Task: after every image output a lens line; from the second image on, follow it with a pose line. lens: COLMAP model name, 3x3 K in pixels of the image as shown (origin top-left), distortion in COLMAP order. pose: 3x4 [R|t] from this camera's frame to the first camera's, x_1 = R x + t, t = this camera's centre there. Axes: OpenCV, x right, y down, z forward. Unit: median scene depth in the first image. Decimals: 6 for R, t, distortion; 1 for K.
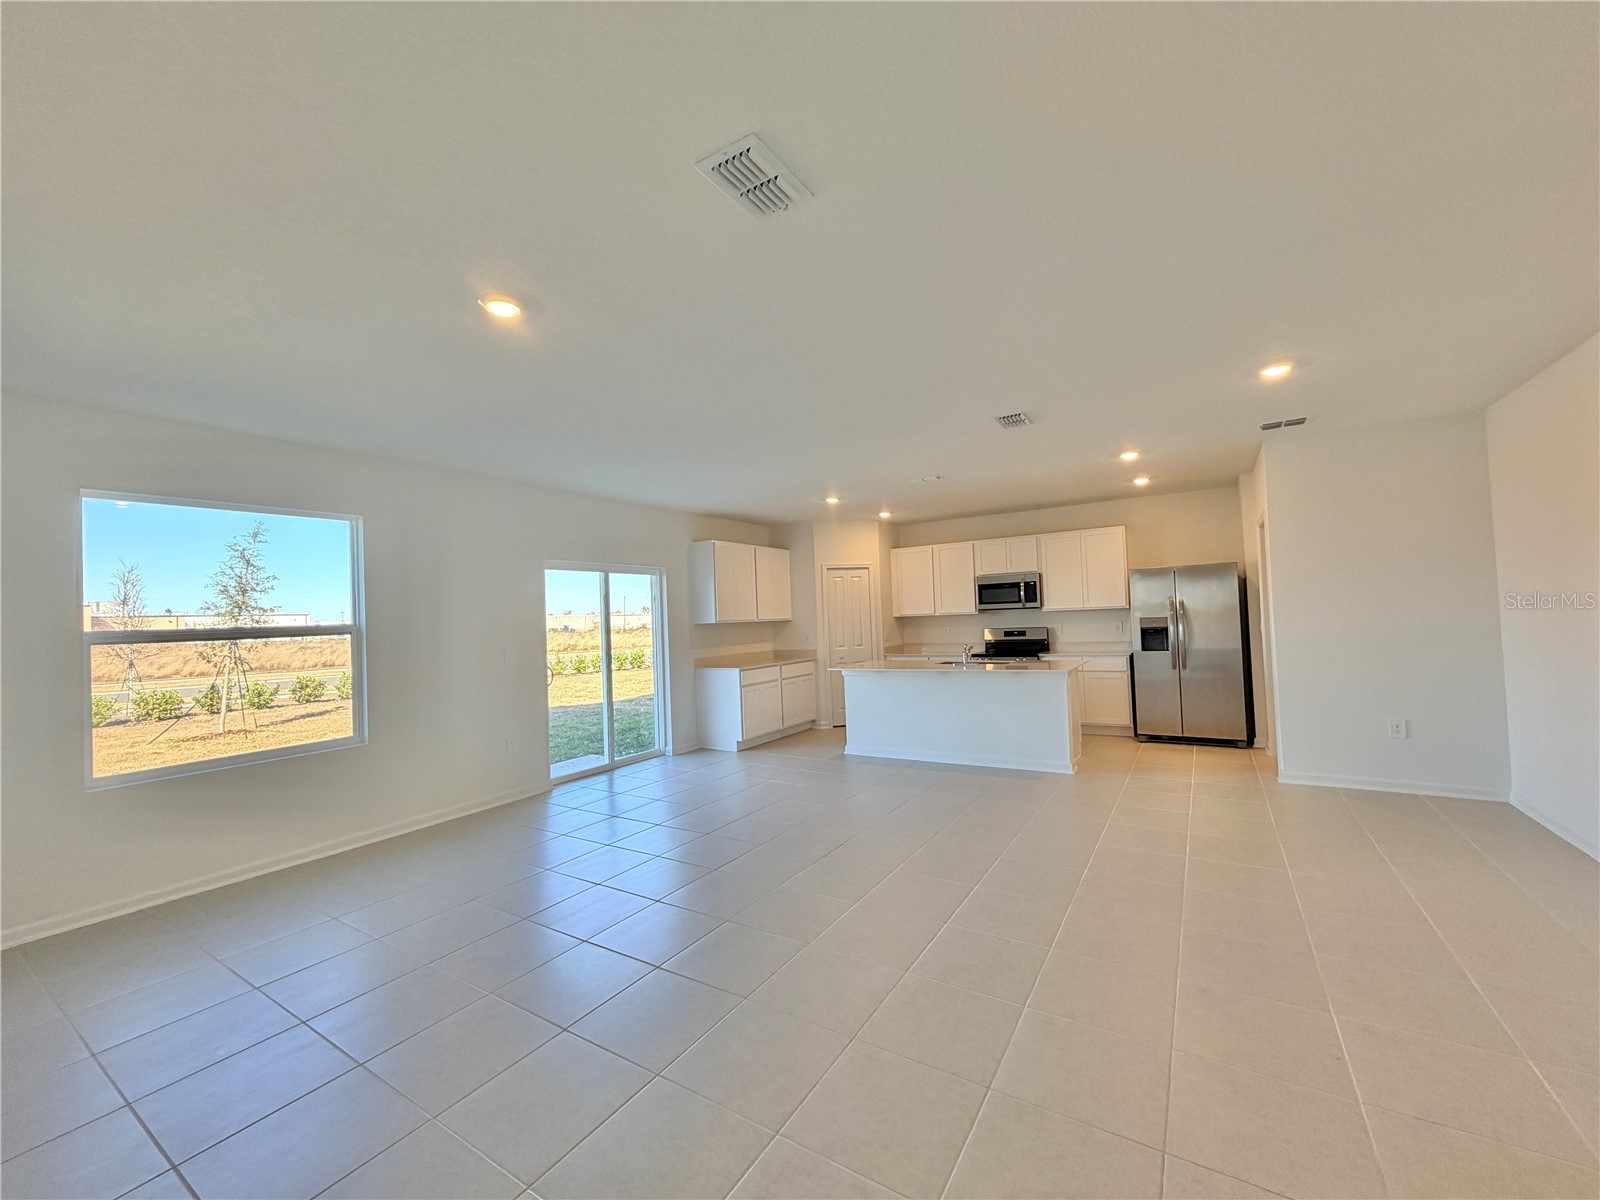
lens RADIAL K [[638.7, 0, 798.5], [0, 638.7, 604.3], [0, 0, 1]] dist [0.002477, -0.000294]
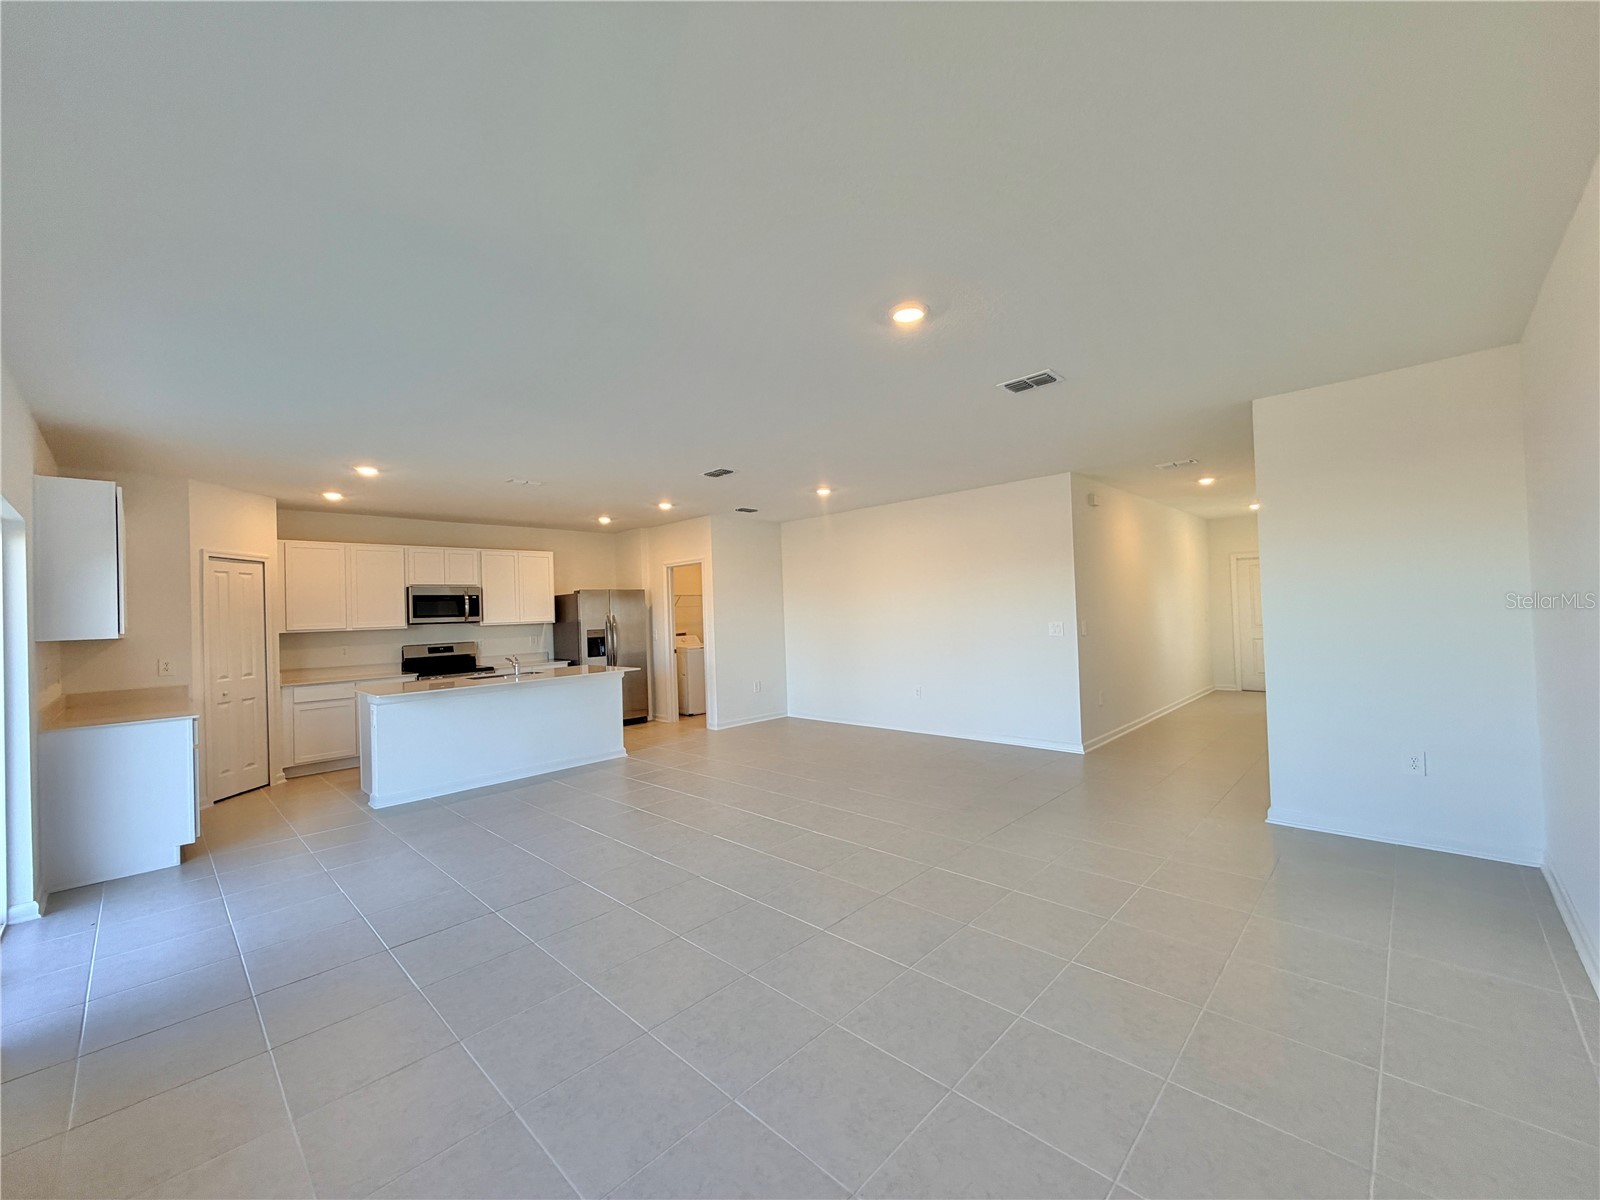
lens RADIAL K [[638.7, 0, 793.4], [0, 638.7, 600.0], [0, 0, 1]] dist [0.002477, -0.000294]
pose [[0.211699, 0.050741, 0.976017, -0.489652], [0.006319, 0.998559, -0.053283, 0.027268], [-0.977314, 0.017448, 0.211074, 0.307396]]
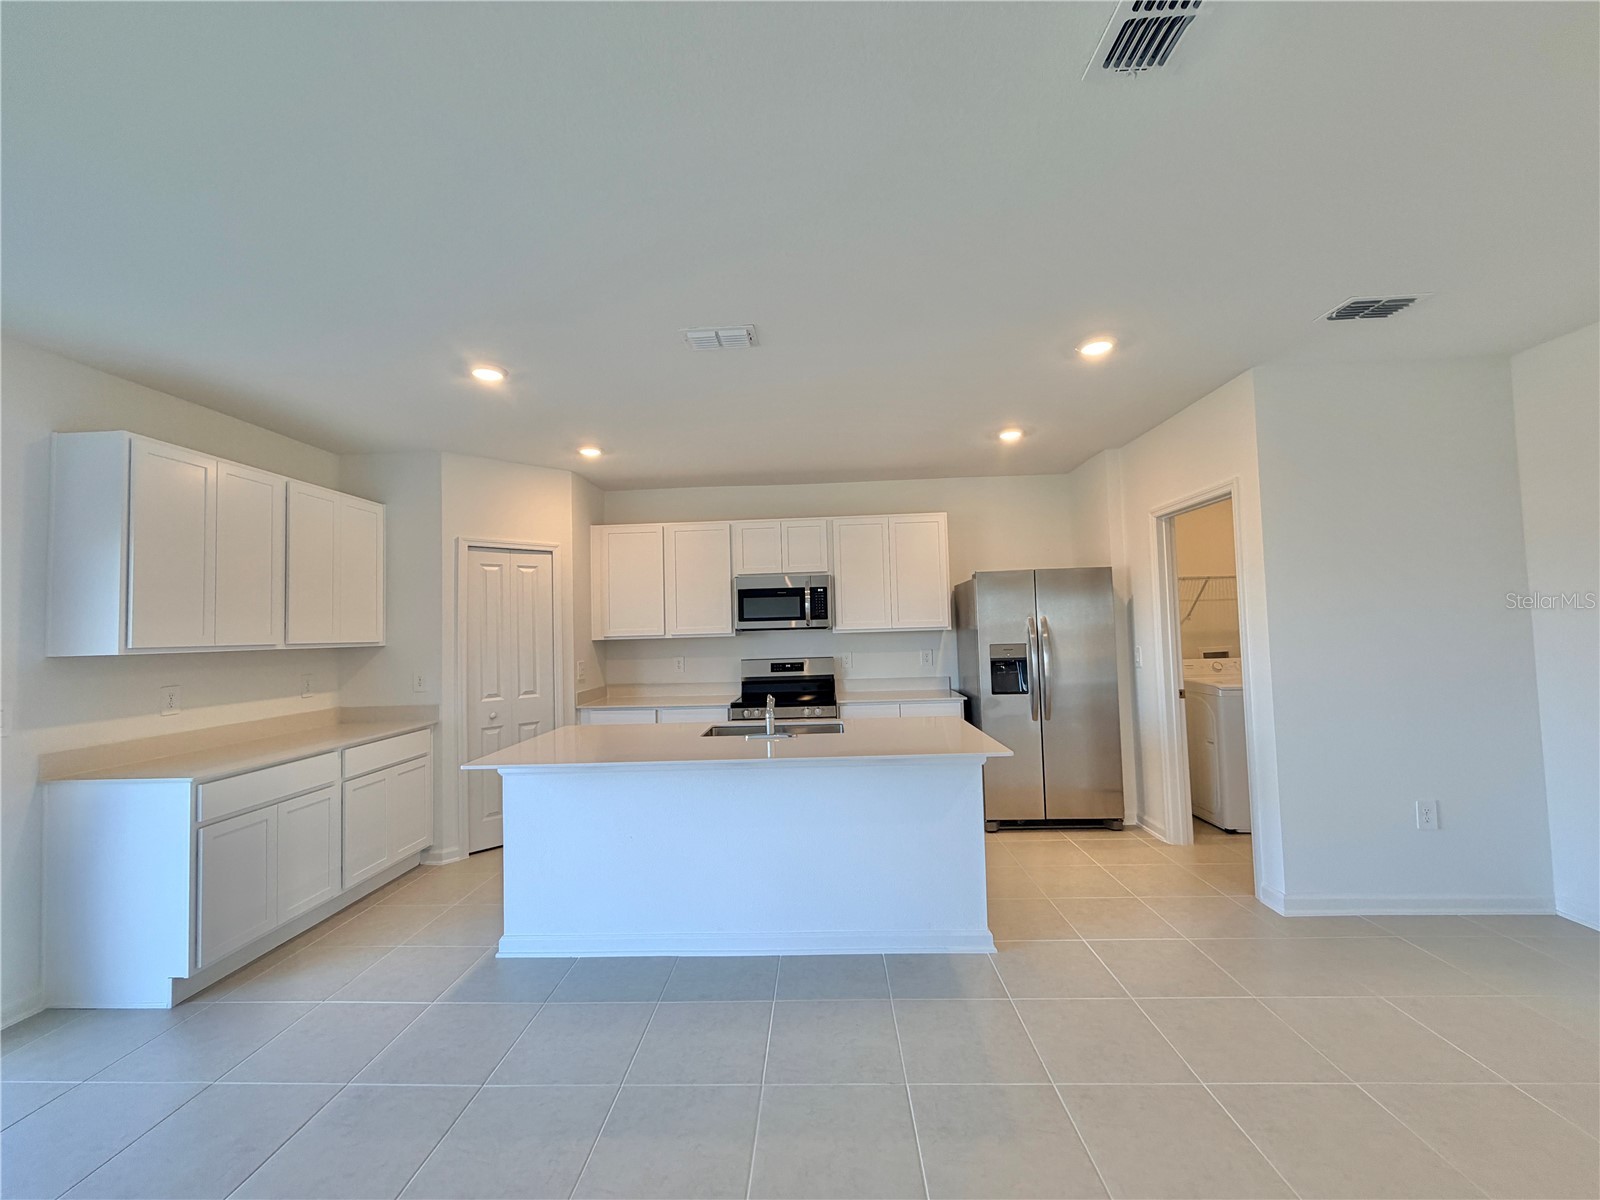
lens RADIAL K [[638.7, 0, 795.6], [0, 638.7, 601.1], [0, 0, 1]] dist [0.002477, -0.000294]
pose [[0.867852, 0.036181, 0.495503, 0.020911], [-0.015824, 0.998852, -0.045219, 0.008317], [-0.496570, 0.031403, 0.867428, 0.444810]]
